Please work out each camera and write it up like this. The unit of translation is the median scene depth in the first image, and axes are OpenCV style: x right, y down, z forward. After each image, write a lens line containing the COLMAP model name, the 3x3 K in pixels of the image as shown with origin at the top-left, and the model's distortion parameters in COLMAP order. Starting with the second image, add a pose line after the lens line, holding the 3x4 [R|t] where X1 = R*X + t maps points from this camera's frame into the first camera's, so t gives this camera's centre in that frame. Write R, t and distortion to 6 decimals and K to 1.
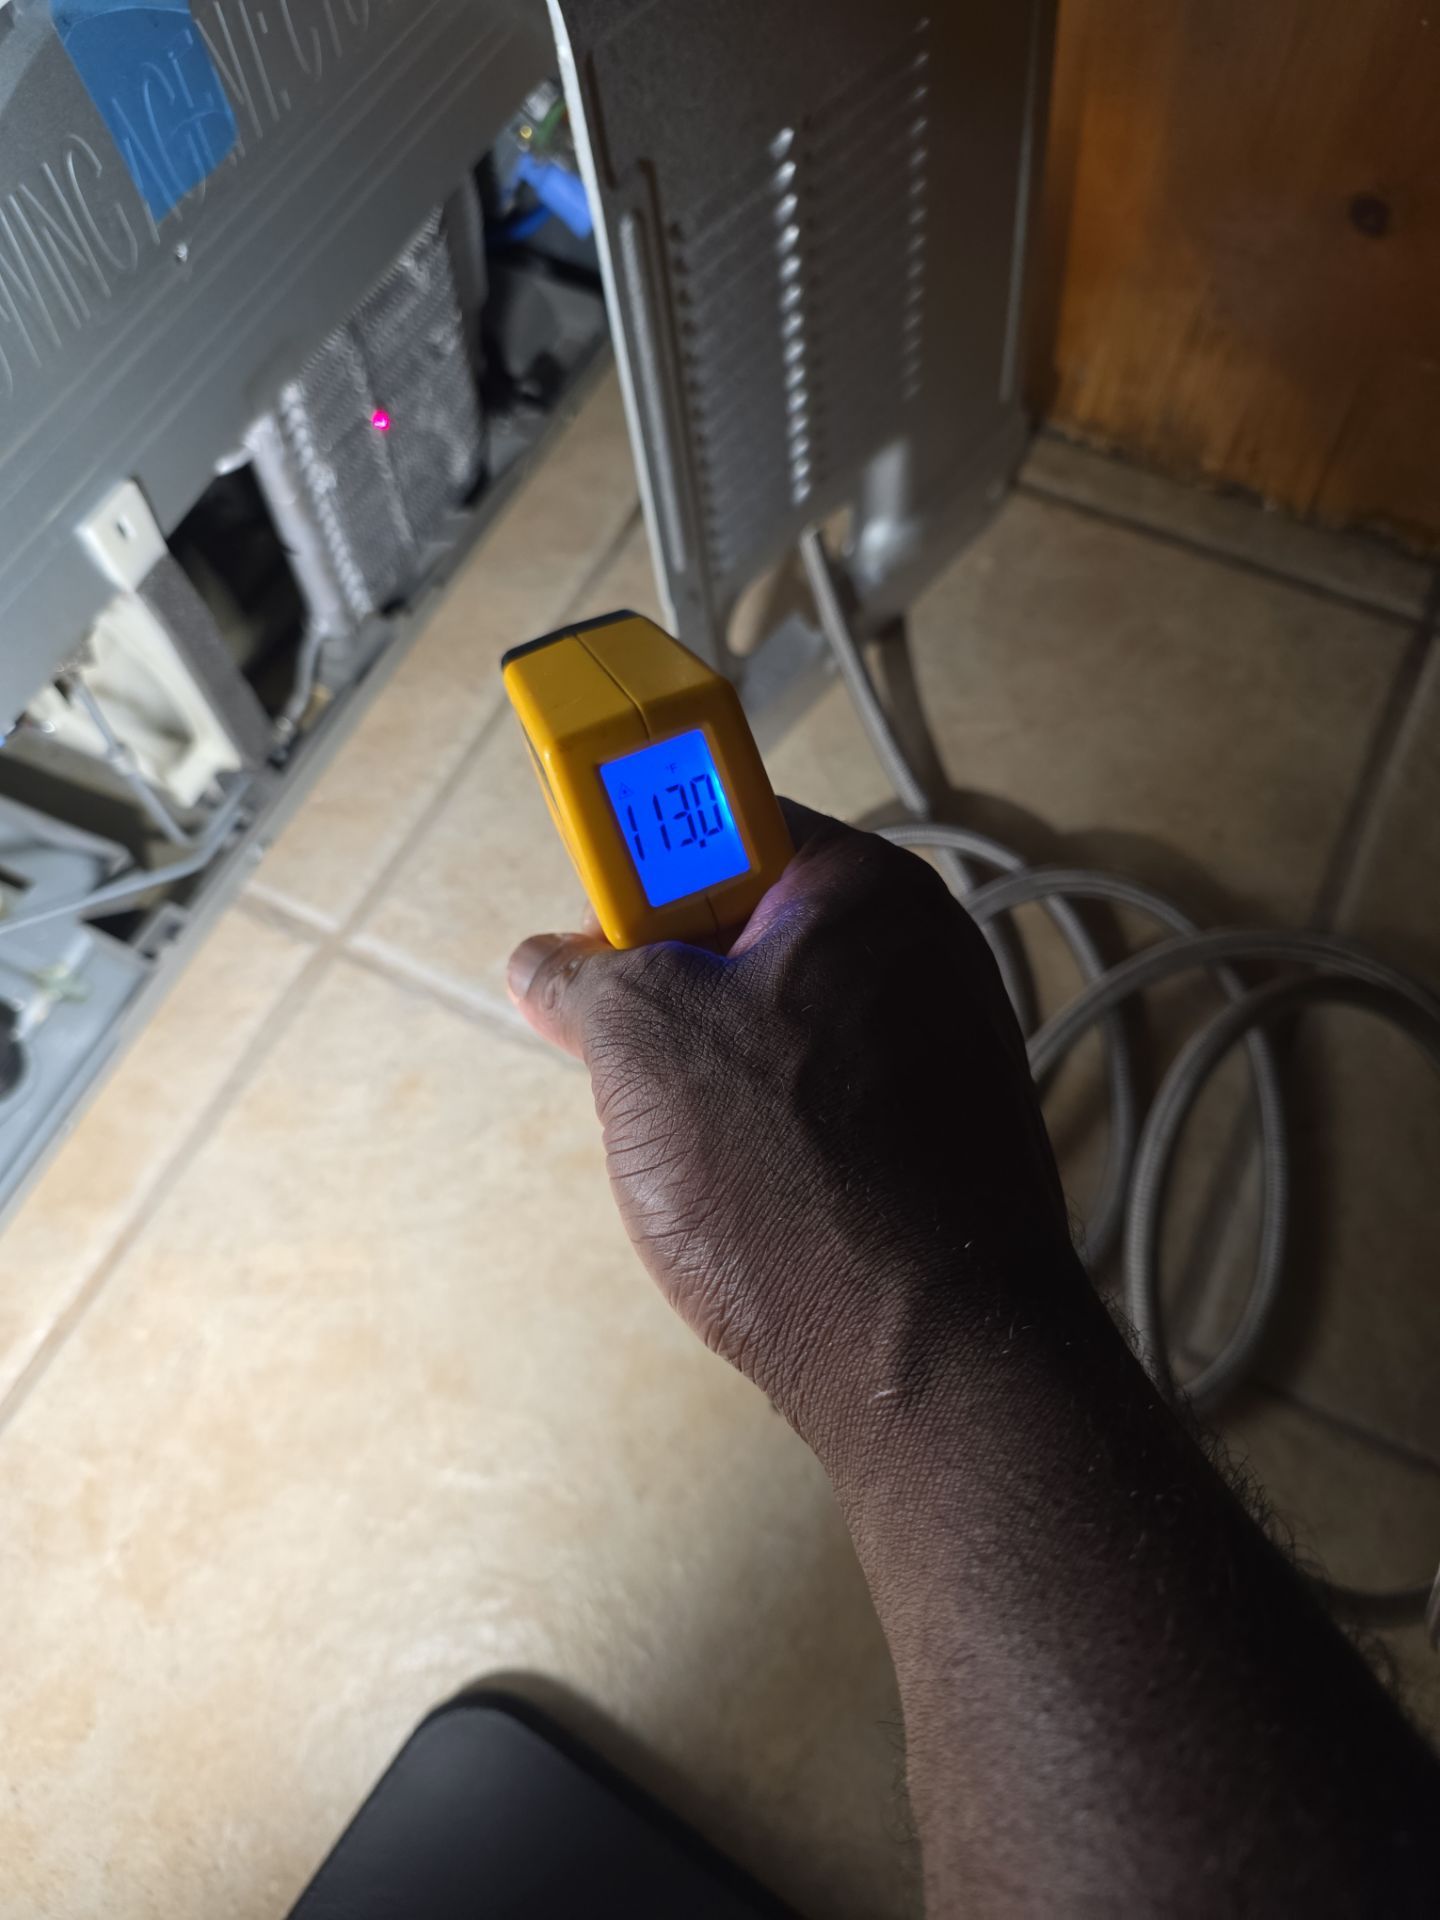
lens RADIAL K [[1317.5, 0, 724.4], [0, 1317.5, 935.4], [0, 0, 1]] dist [0.004826, -0.025173]
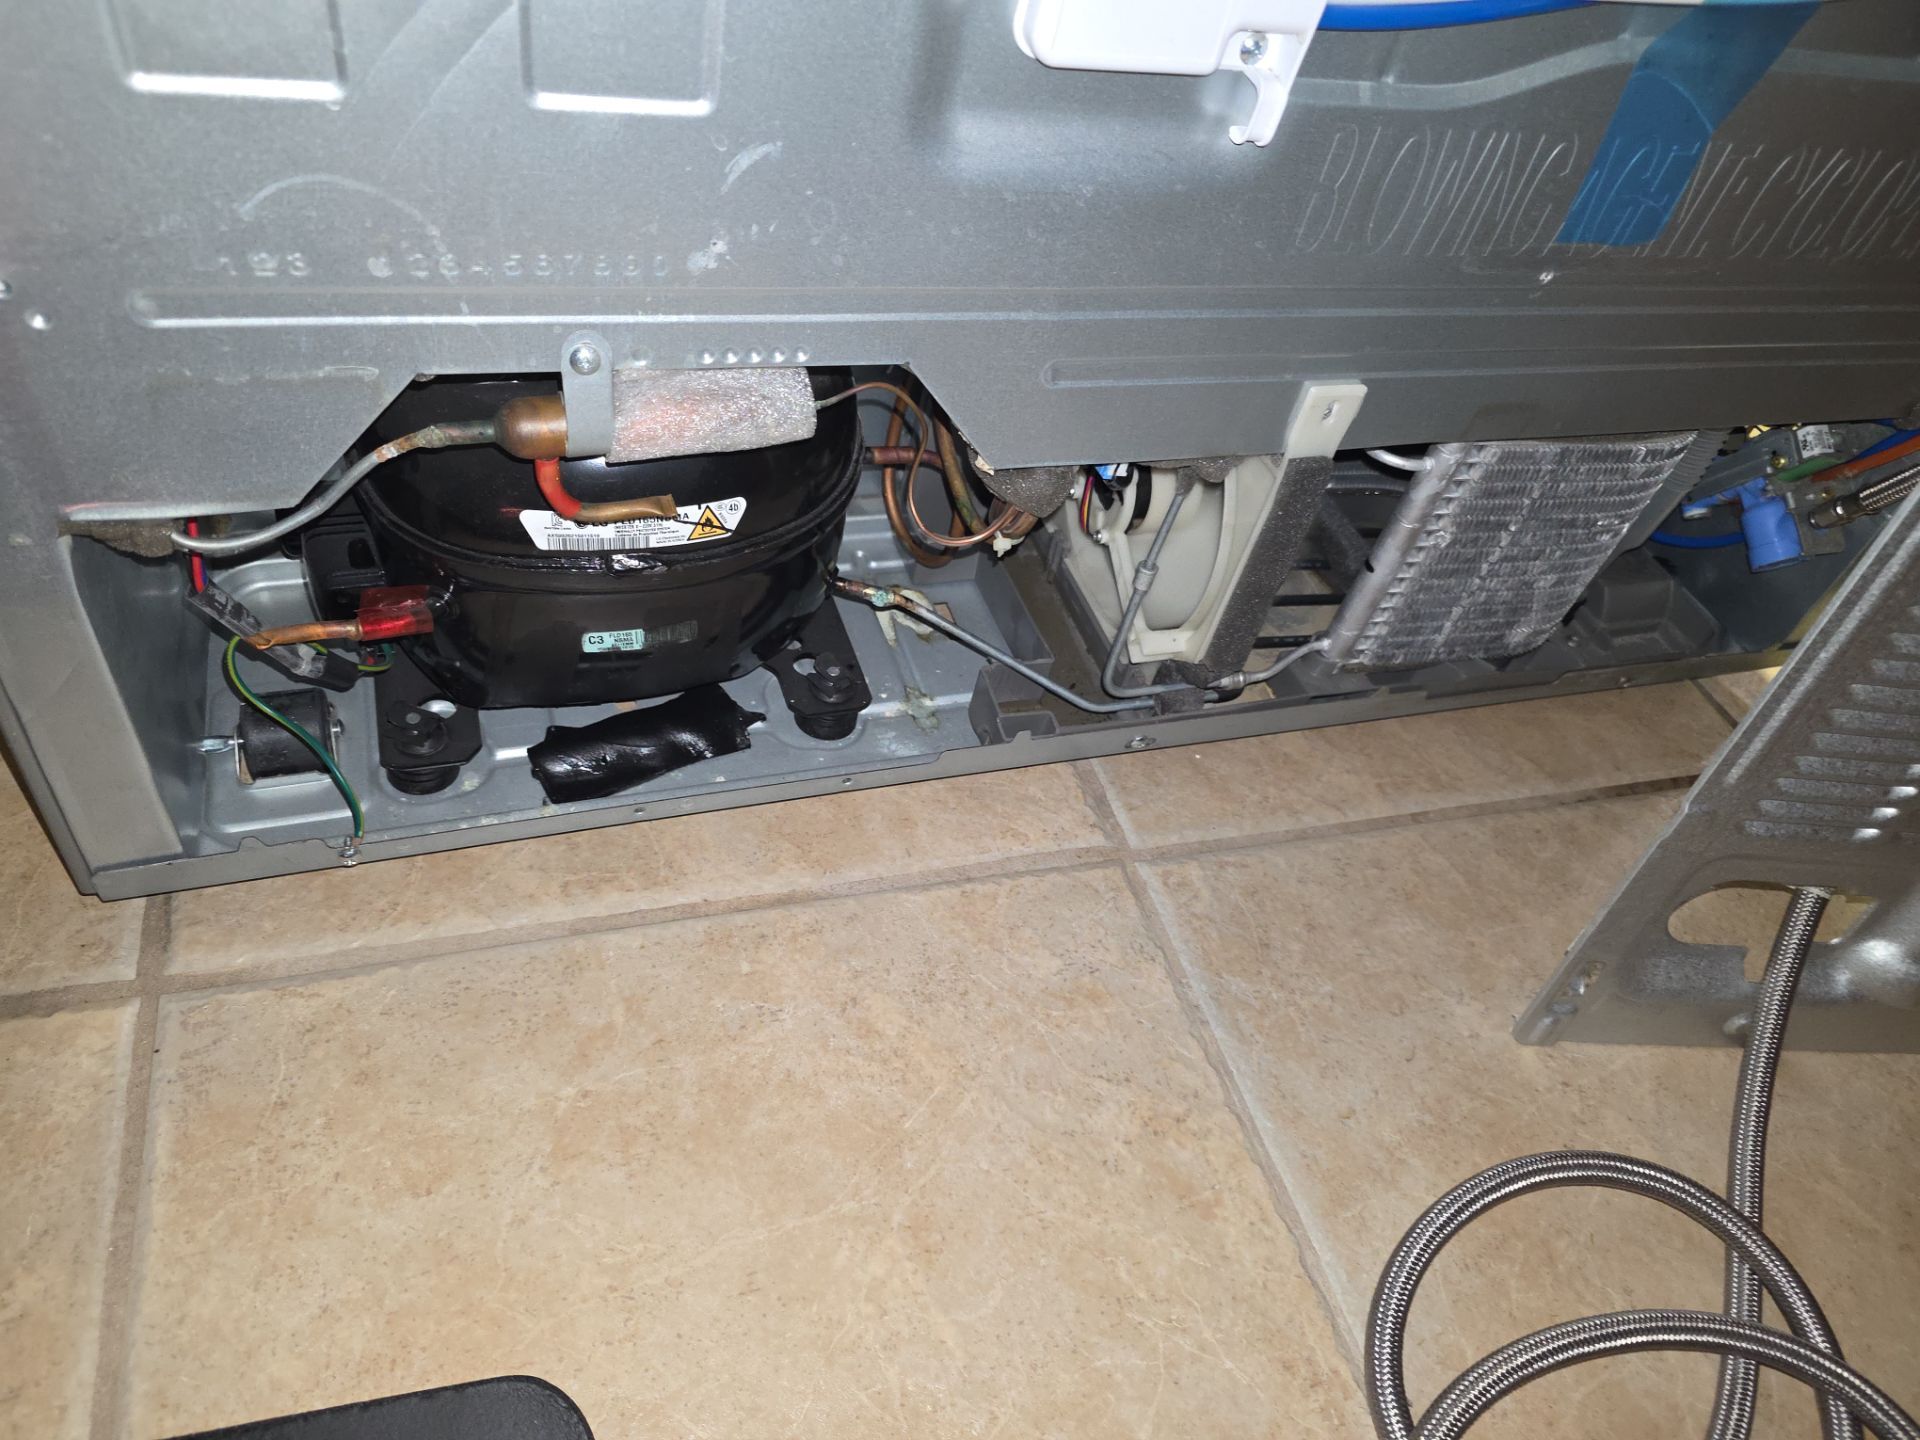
lens RADIAL K [[1317.5, 0, 960.0], [0, 1317.5, 720.0], [0, 0, 1]] dist [0.004826, -0.025173]
pose [[0.674306, 0.617493, -0.404986, -0.044818], [-0.723339, 0.662702, -0.193927, 0.241802], [0.148637, 0.423708, 0.893520, 0.055648]]
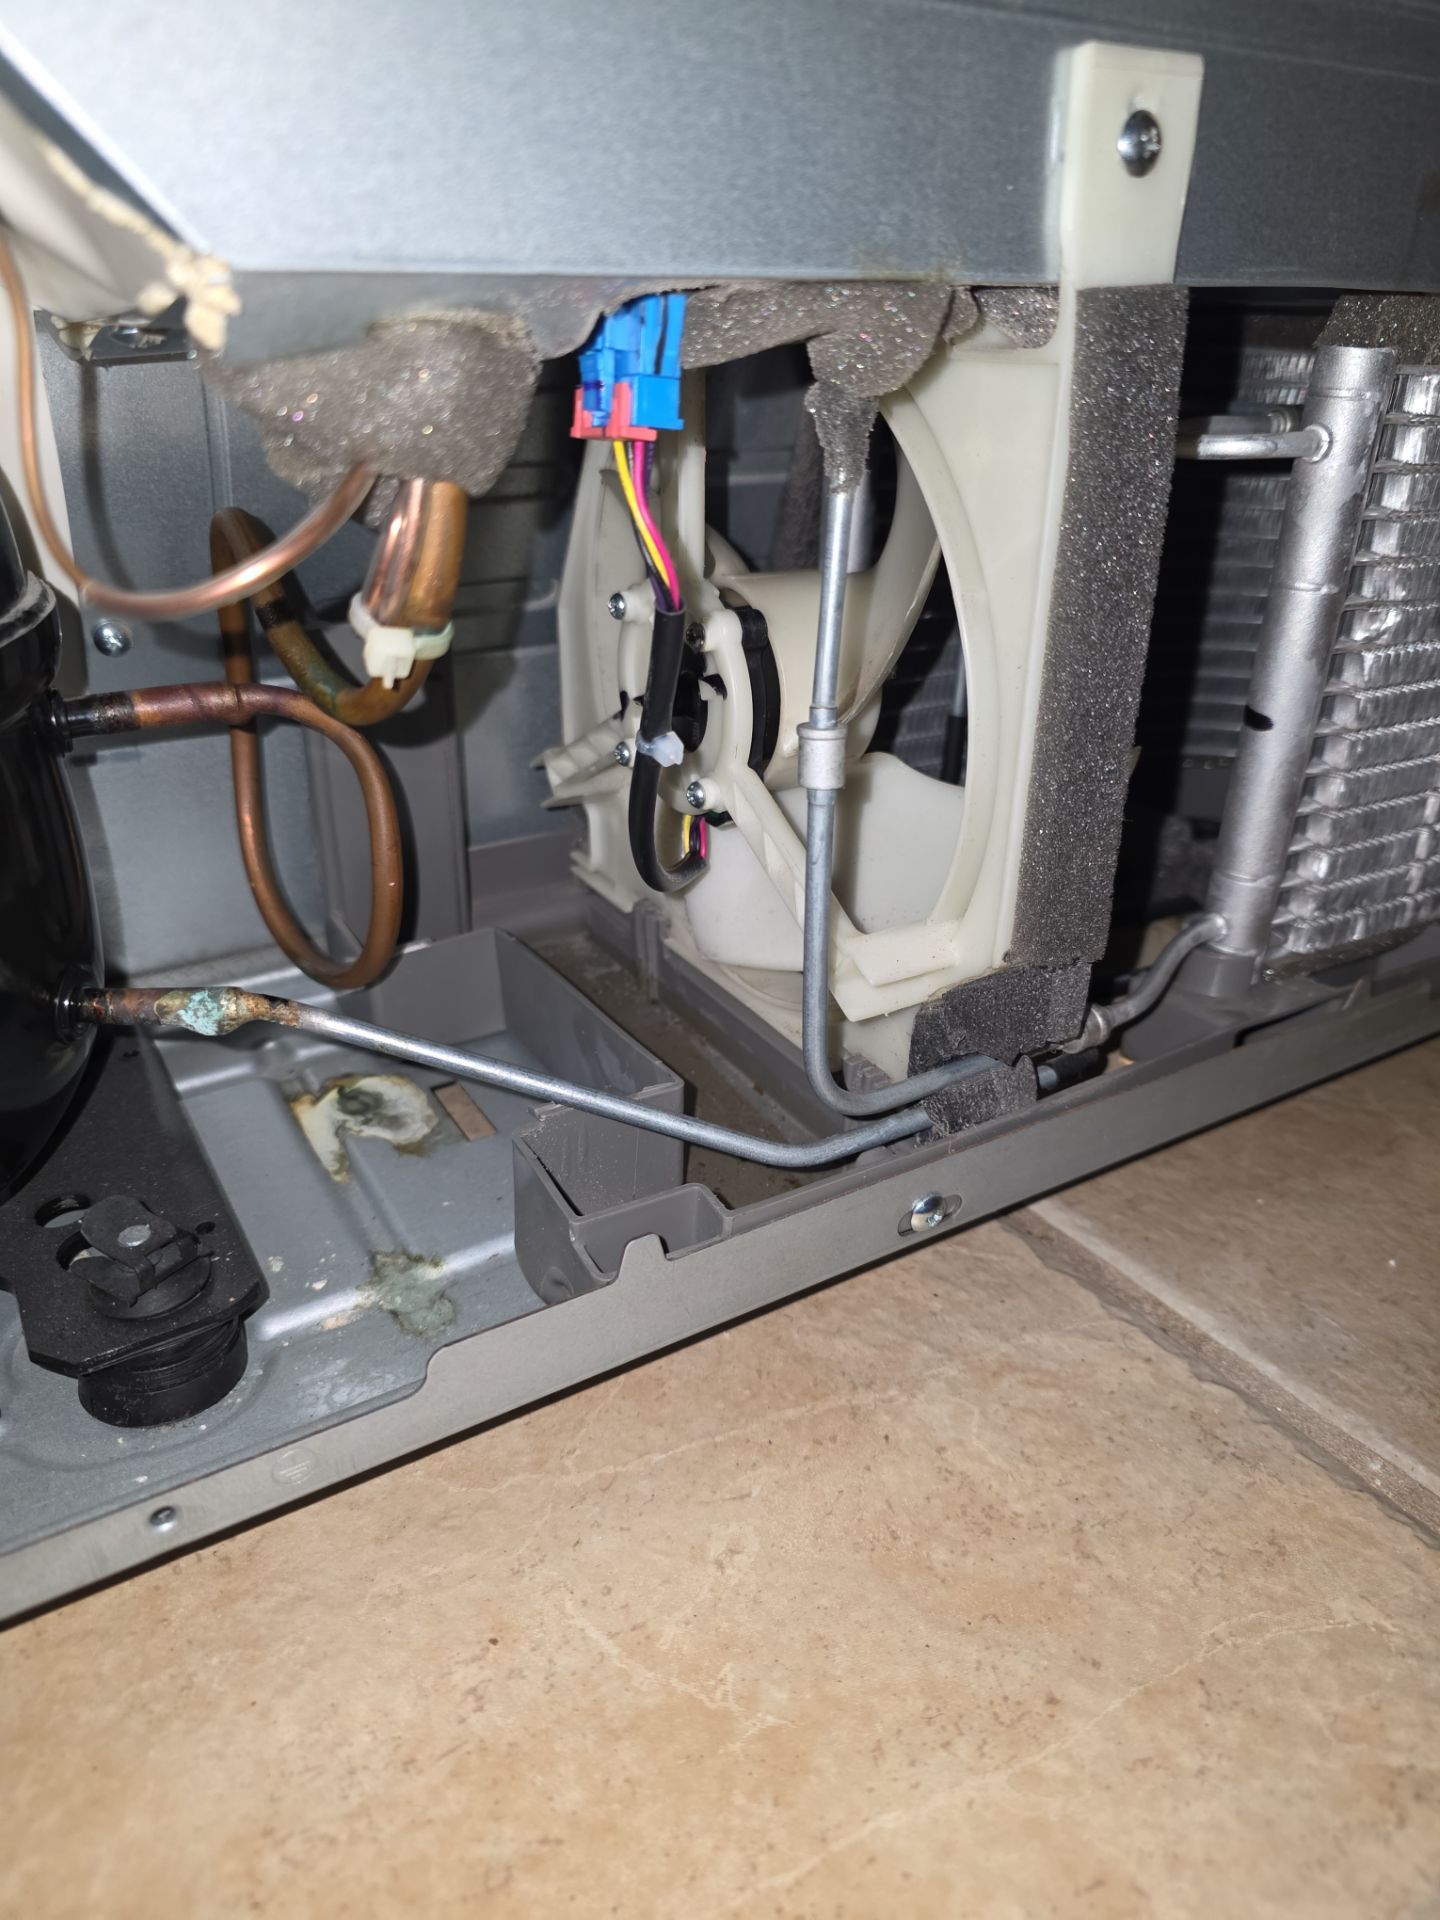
lens RADIAL K [[1317.5, 0, 724.4], [0, 1317.5, 935.4], [0, 0, 1]] dist [0.004826, -0.025173]
pose [[0.827751, 0.248541, -0.503046, -0.229093], [-0.507915, 0.712884, -0.483547, 0.121741], [0.238433, 0.655761, 0.716329, 0.659426]]
